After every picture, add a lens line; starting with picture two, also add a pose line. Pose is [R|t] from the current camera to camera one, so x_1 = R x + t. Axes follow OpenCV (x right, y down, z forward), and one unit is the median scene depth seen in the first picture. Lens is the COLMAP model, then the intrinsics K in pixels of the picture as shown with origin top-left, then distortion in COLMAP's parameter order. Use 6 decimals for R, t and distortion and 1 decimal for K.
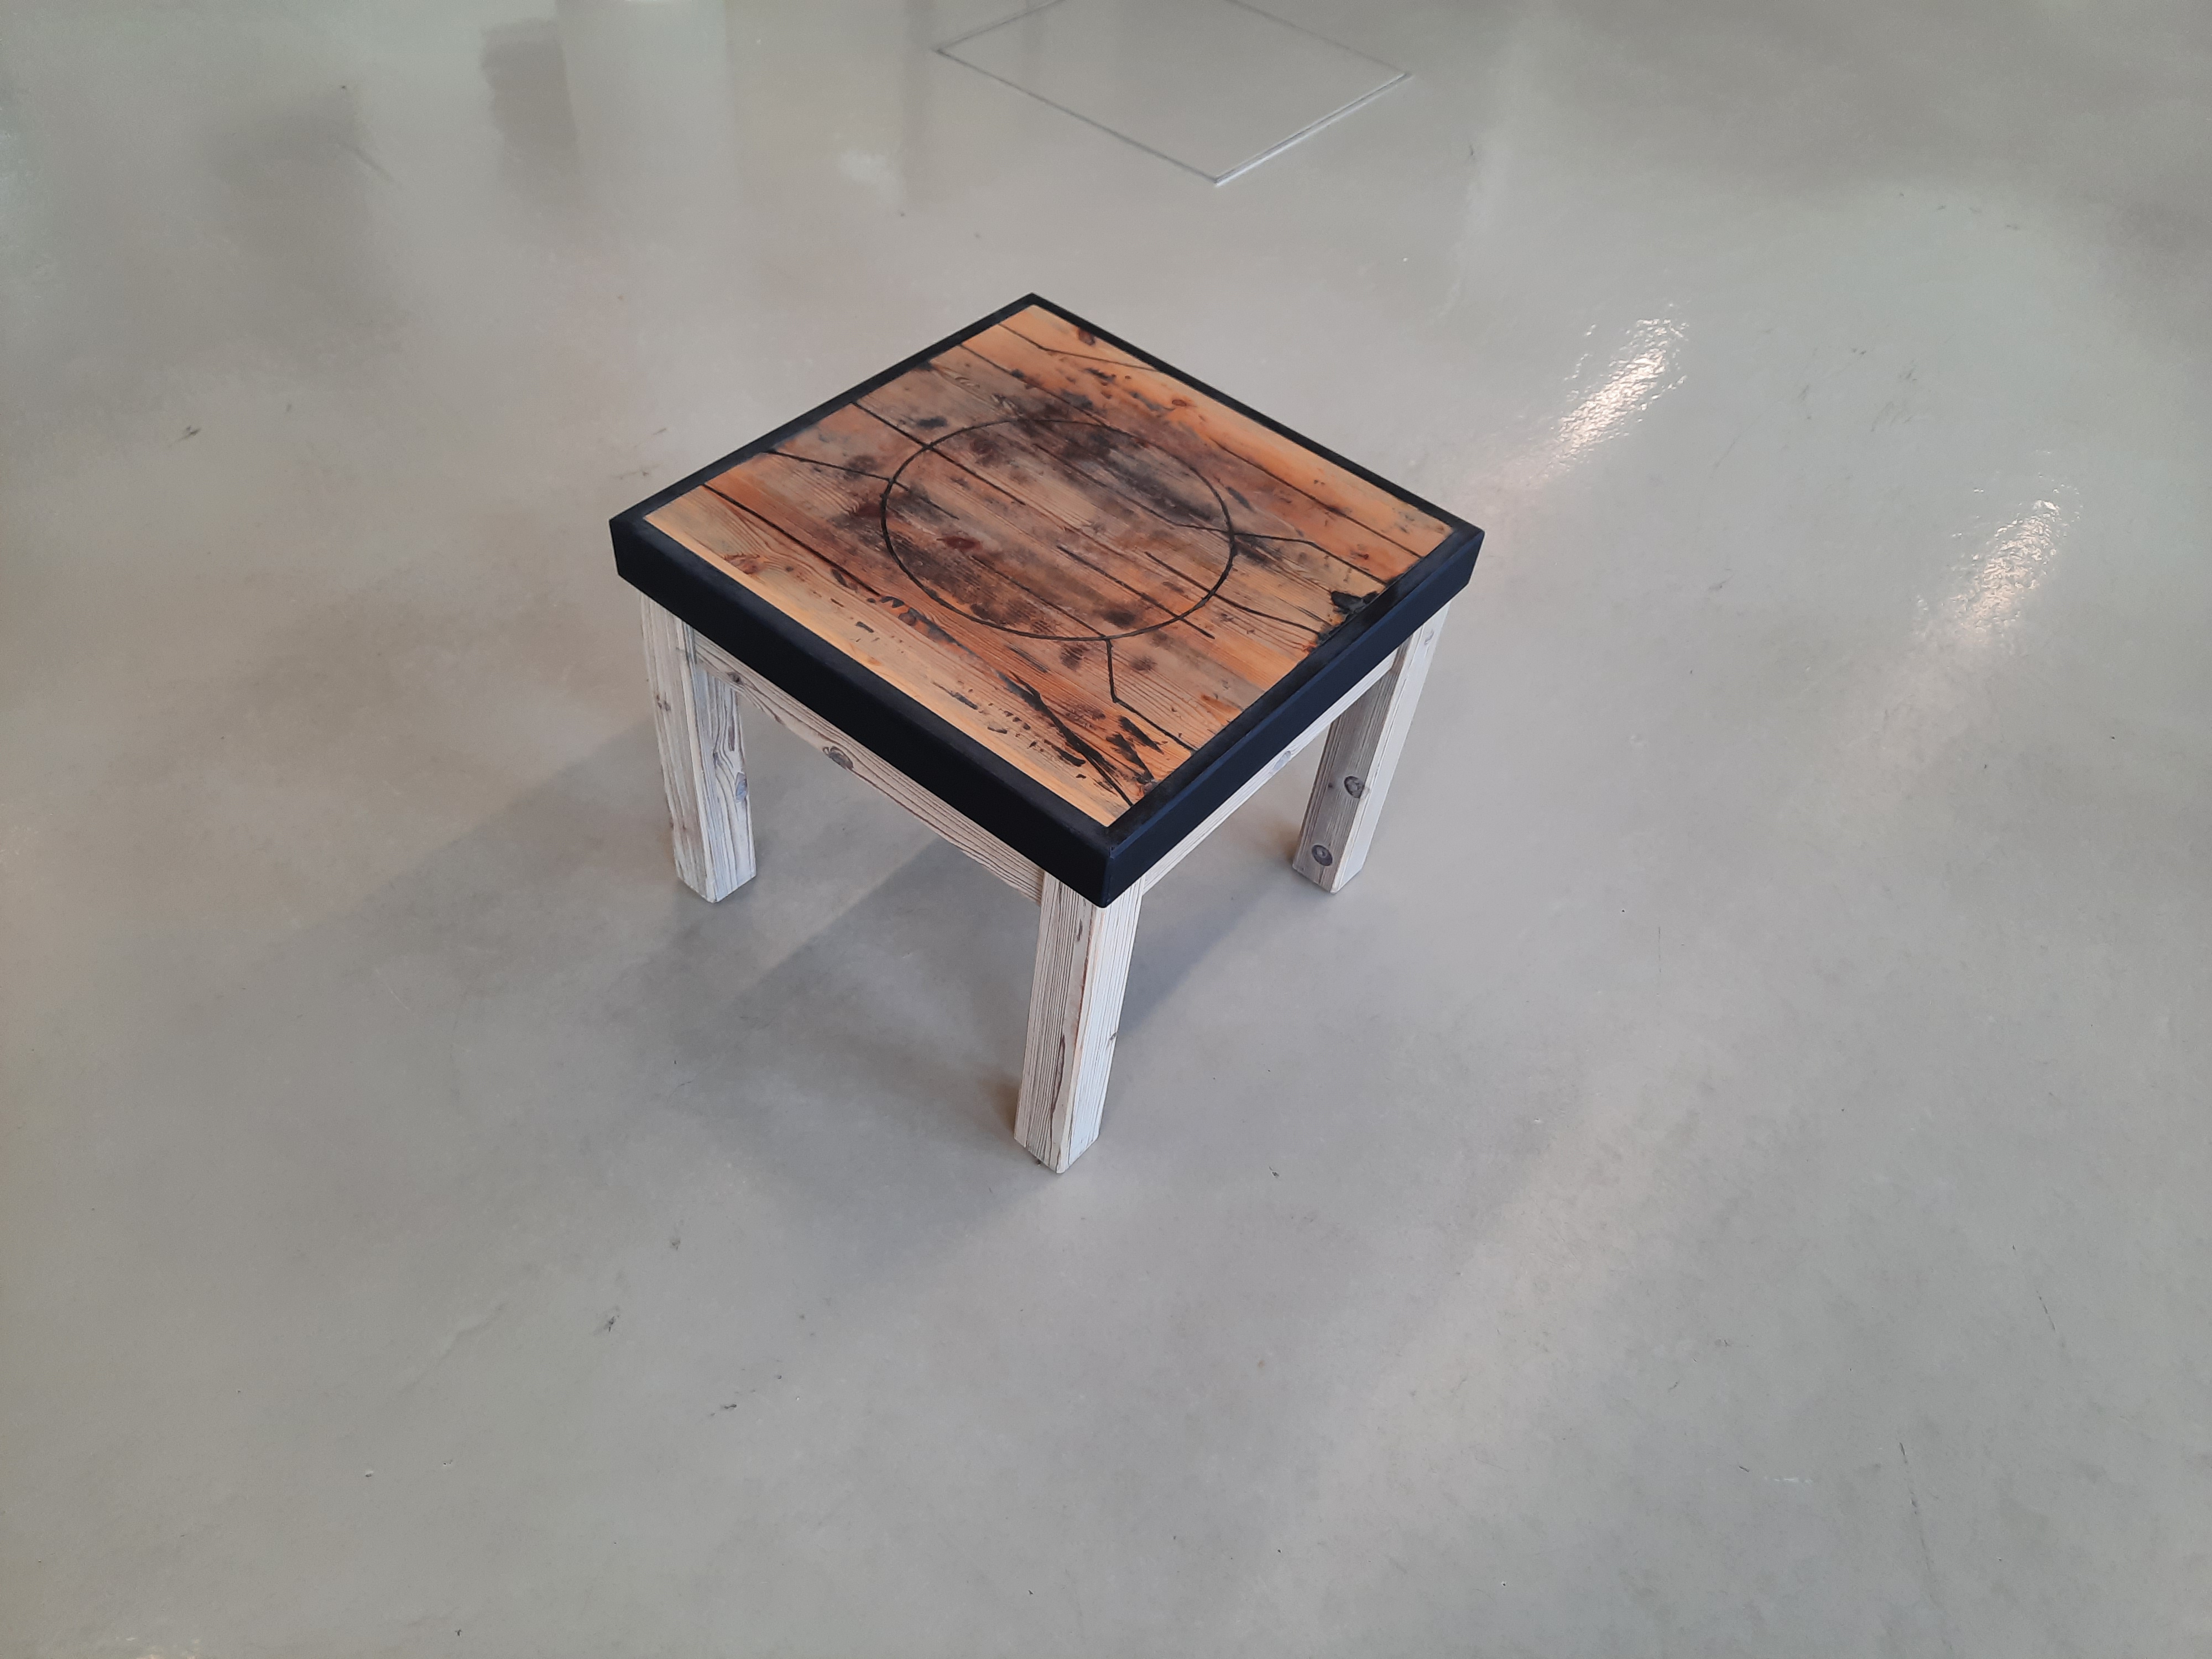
lens RADIAL K [[1634.8, 0, 1110.9], [0, 1634.8, 831.8], [0, 0, 1]] dist [0.045297, -0.014986]
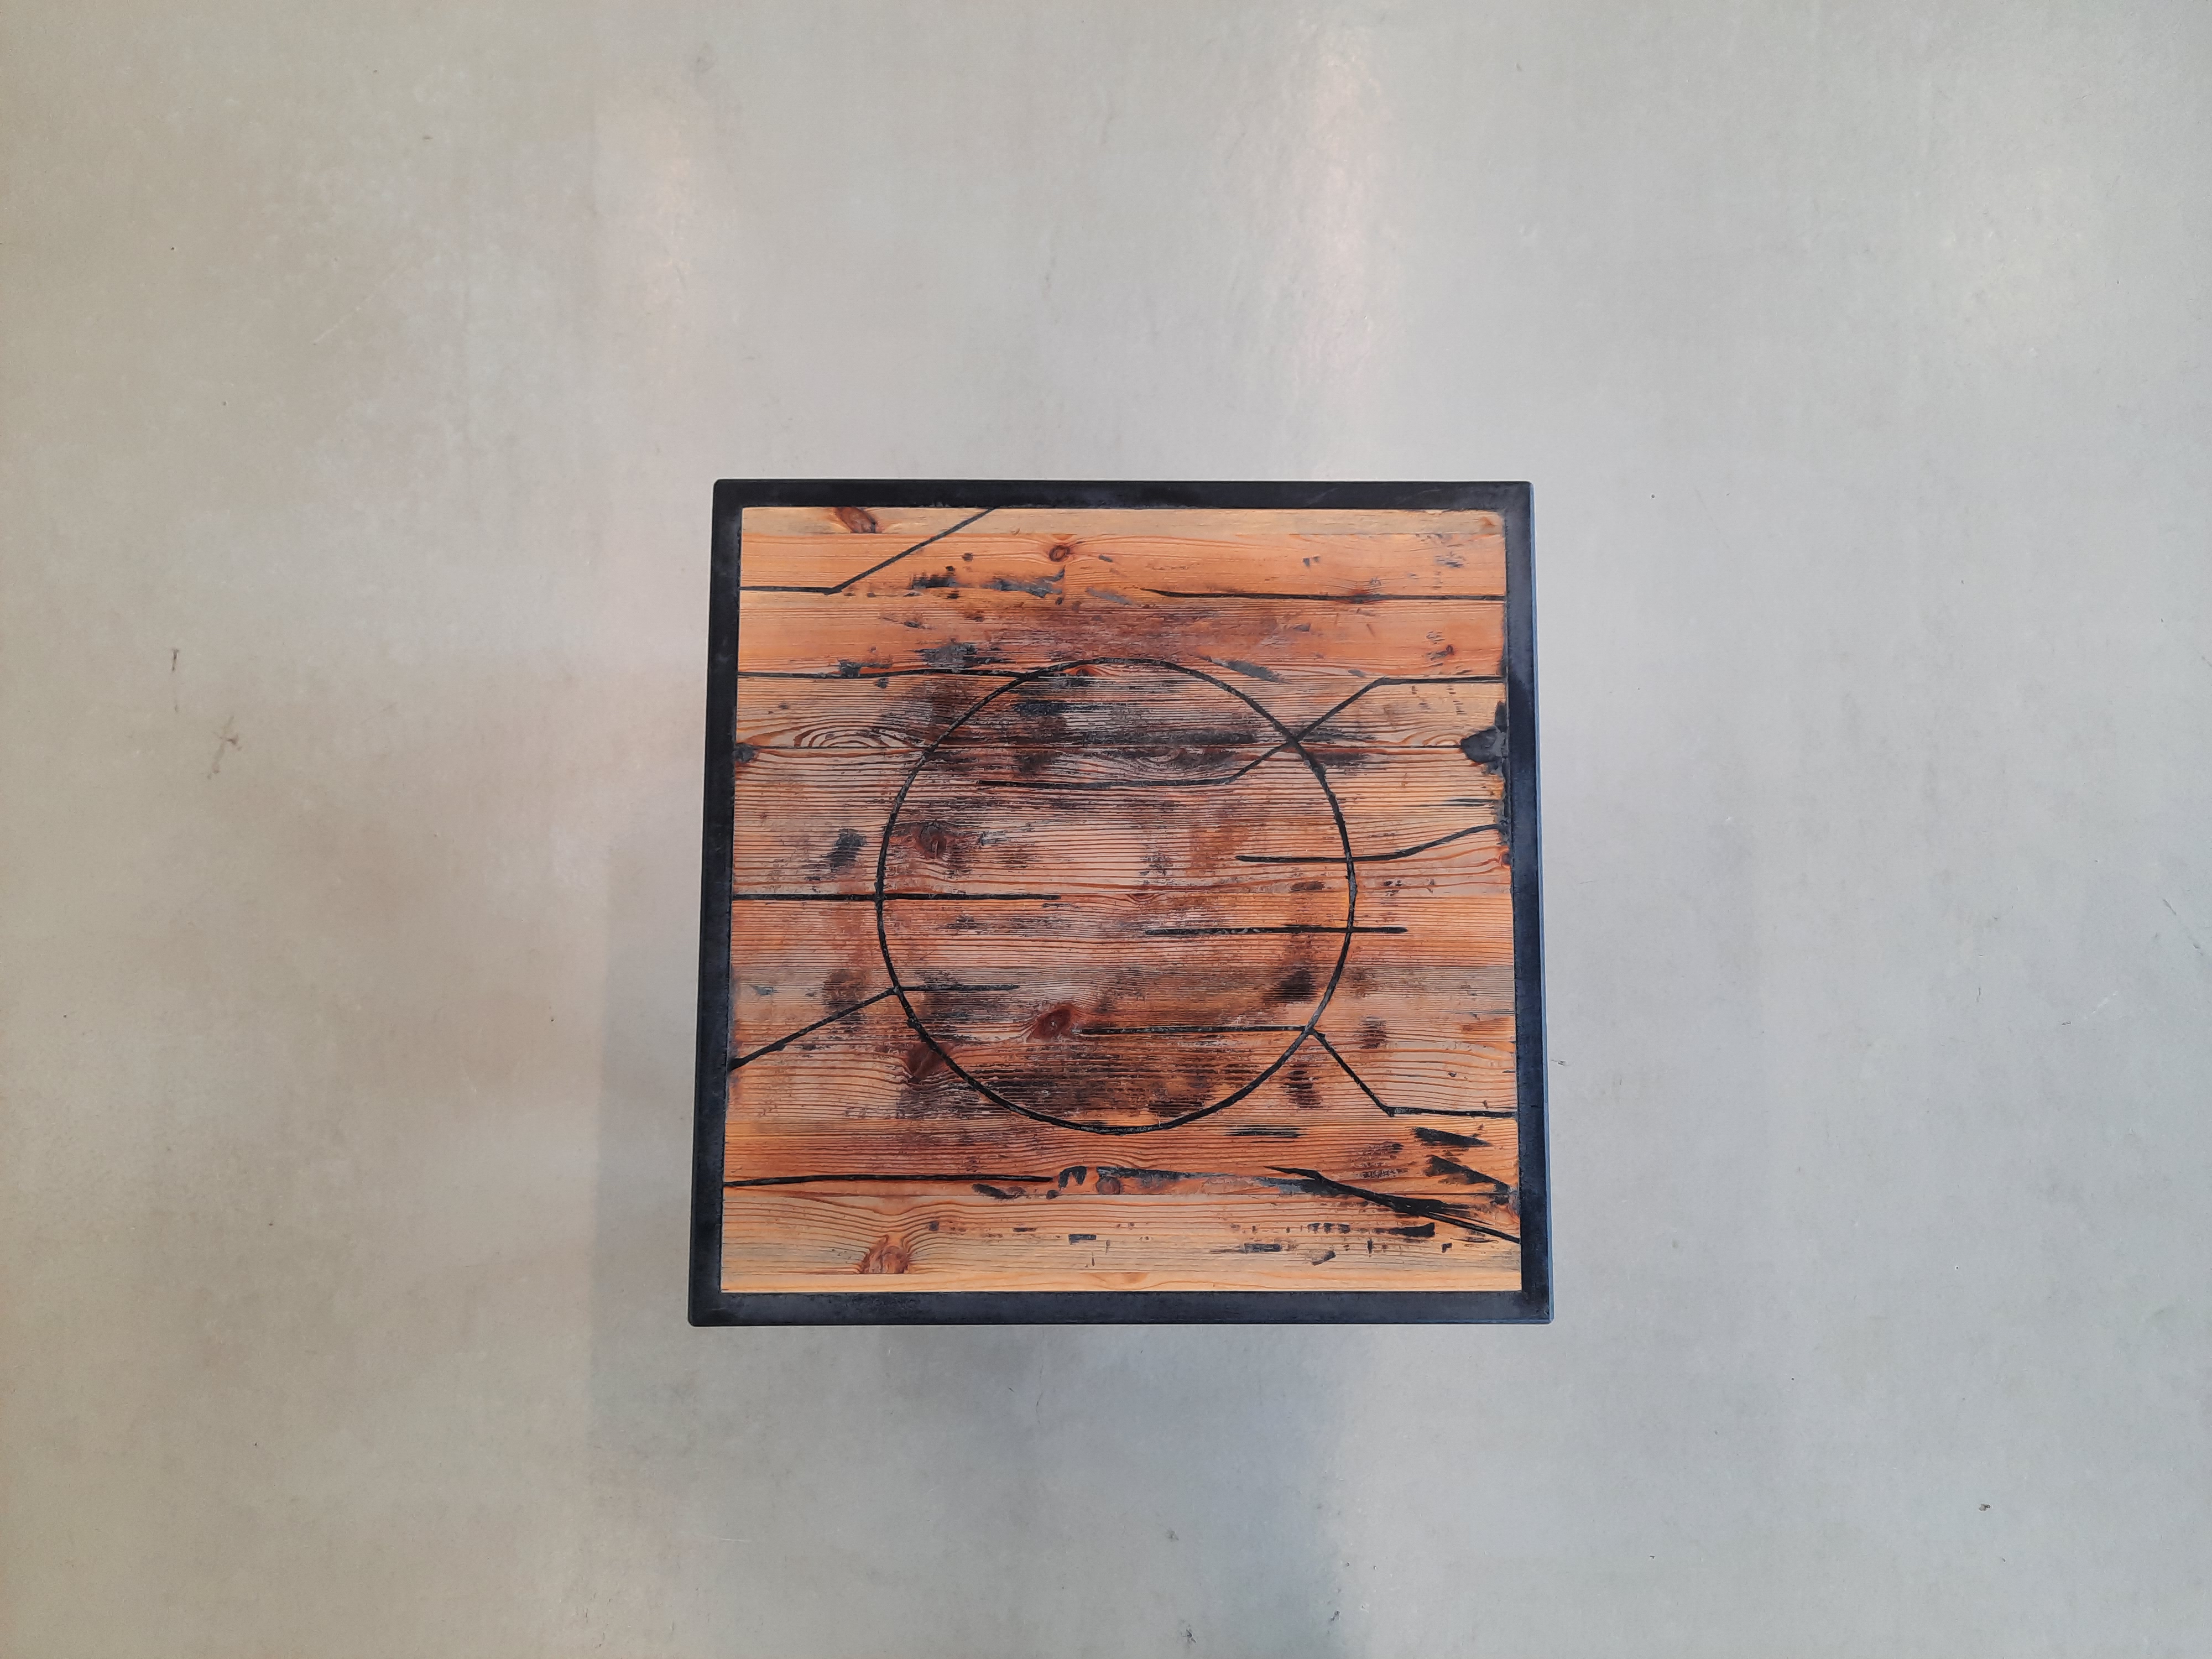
lens RADIAL K [[1634.8, 0, 1105.1], [0, 1634.8, 830.6], [0, 0, 1]] dist [0.045297, -0.014986]
pose [[0.777800, -0.628083, -0.023199, -0.000627], [0.510717, 0.610082, 0.605778, -0.666752], [-0.366326, -0.483023, 0.795295, 0.434526]]
